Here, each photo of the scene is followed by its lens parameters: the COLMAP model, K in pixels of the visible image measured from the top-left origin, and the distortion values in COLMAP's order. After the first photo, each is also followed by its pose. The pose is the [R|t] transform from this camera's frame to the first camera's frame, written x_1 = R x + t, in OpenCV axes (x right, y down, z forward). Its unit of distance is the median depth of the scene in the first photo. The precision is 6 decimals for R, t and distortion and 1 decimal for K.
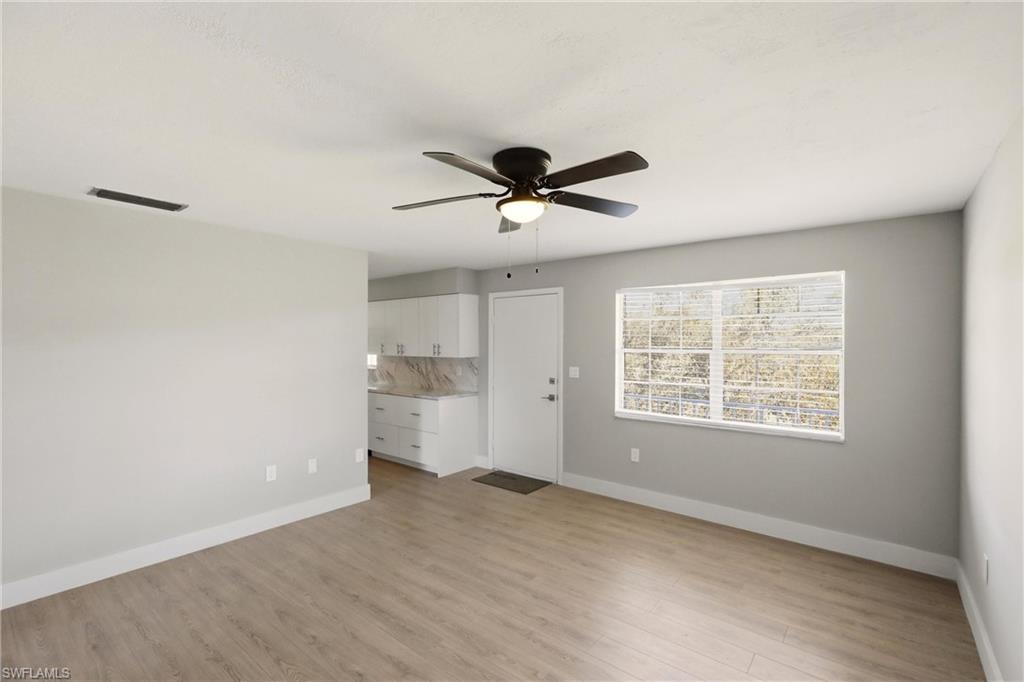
lens RADIAL K [[469.0, 0, 515.7], [0, 469.0, 334.9], [0, 0, 1]] dist [-0.000310, -0.000207]
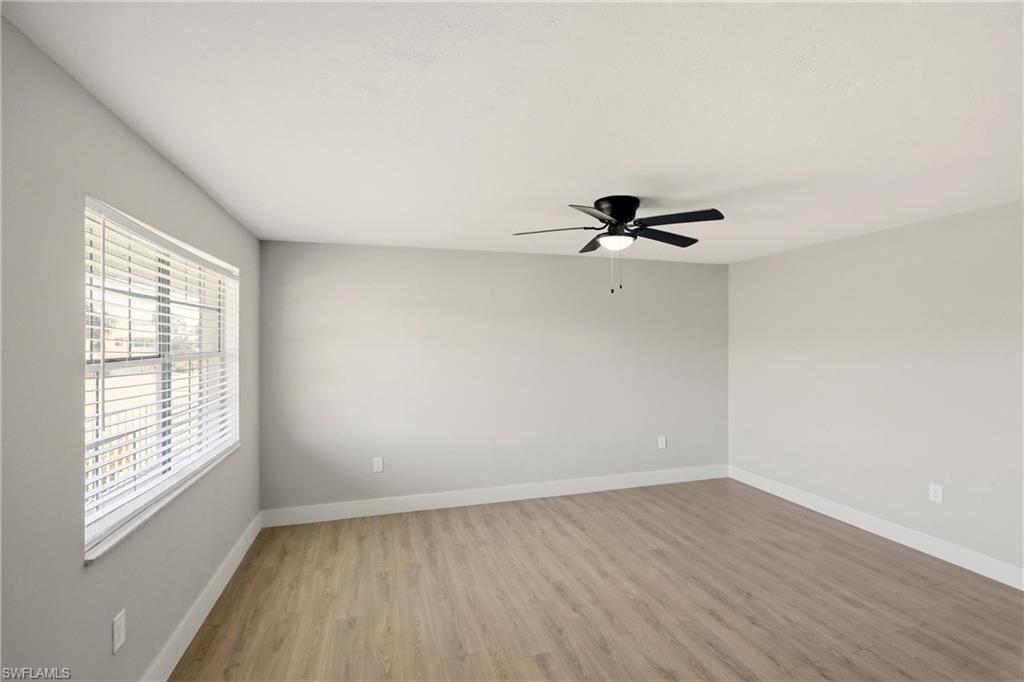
lens RADIAL K [[460.2, 0, 517.0], [0, 460.2, 339.7], [0, 0, 1]] dist [-0.001459, 0.000097]
pose [[-0.823882, 0.000571, 0.566761, -0.394533], [-0.004855, 0.999956, -0.008064, 0.014382], [-0.566740, -0.009396, -0.823843, 1.821323]]
